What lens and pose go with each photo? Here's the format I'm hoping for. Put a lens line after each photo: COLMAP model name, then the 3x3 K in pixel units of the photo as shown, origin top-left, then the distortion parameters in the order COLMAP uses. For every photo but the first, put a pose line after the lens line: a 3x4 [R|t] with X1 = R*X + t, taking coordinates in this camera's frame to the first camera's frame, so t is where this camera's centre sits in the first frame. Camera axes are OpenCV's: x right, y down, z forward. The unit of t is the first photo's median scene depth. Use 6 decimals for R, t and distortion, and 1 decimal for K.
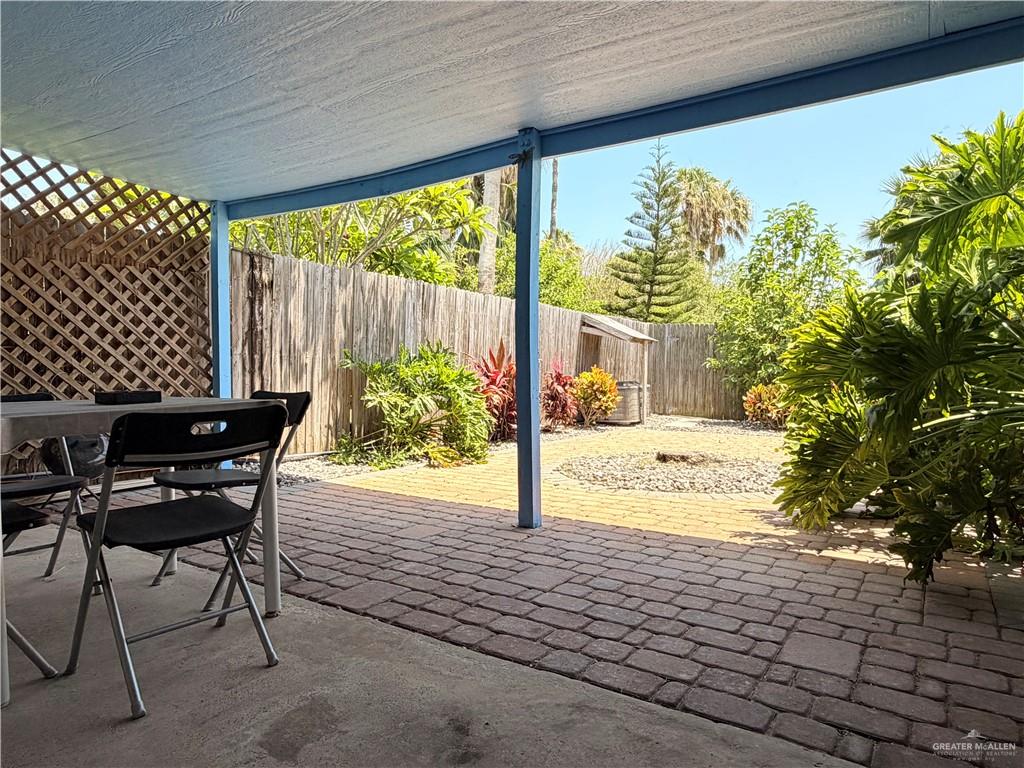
lens RADIAL K [[639.9, 0, 511.3], [0, 639.9, 379.2], [0, 0, 1]] dist [0.006624, 0.000023]
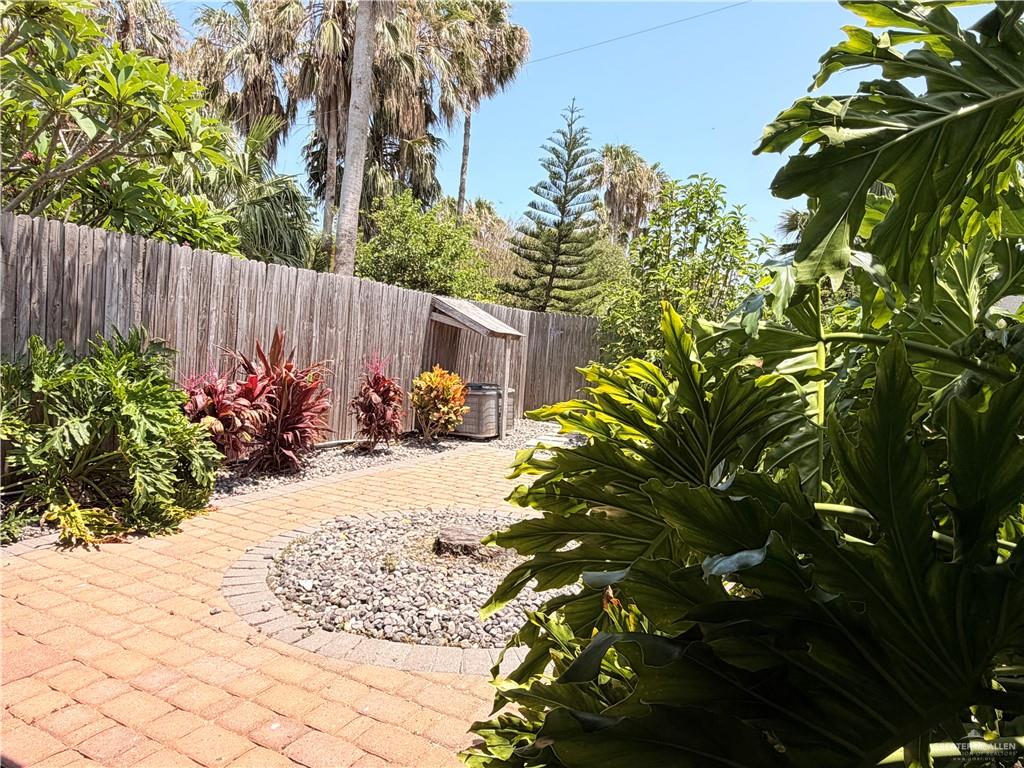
lens RADIAL K [[639.9, 0, 513.1], [0, 639.9, 383.6], [0, 0, 1]] dist [0.006624, 0.000023]
pose [[0.992335, 0.046766, 0.114384, 0.124813], [-0.052195, 0.997625, 0.044939, -0.036106], [-0.112010, -0.050565, 0.992420, 0.204537]]
